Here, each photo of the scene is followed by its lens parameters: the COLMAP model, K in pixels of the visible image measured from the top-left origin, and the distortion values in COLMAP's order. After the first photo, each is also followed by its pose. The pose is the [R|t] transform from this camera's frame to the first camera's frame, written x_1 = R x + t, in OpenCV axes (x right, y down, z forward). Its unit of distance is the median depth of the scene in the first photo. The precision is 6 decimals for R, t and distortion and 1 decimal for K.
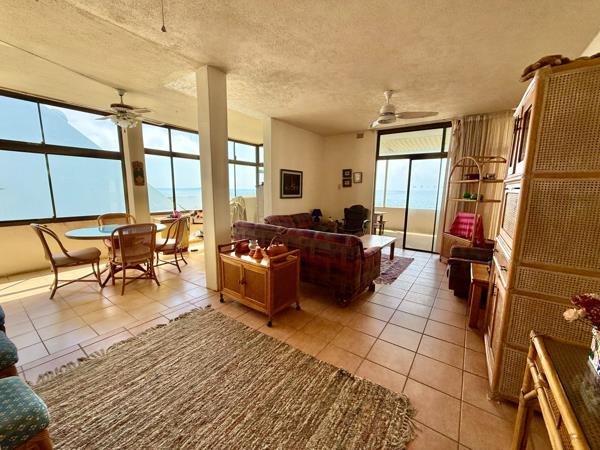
lens RADIAL K [[241.0, 0, 297.2], [0, 241.0, 226.2], [0, 0, 1]] dist [-0.003025, -0.000174]
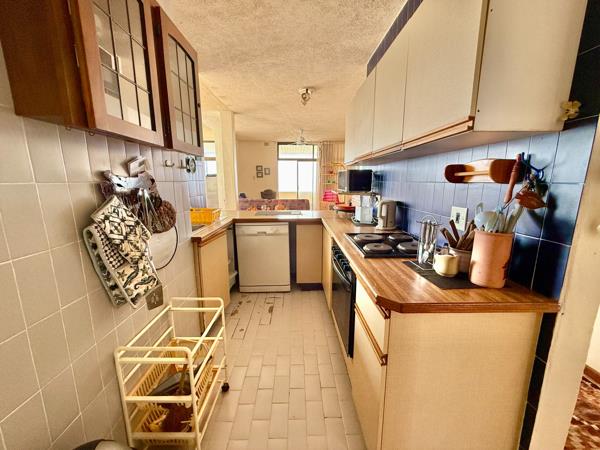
lens RADIAL K [[241.0, 0, 297.2], [0, 241.0, 226.2], [0, 0, 1]] dist [-0.003025, -0.000174]
pose [[0.810324, -0.117892, 0.574000, -0.542690], [0.099679, 0.993008, 0.063232, 0.071727], [-0.577442, 0.005978, 0.816410, -0.383919]]
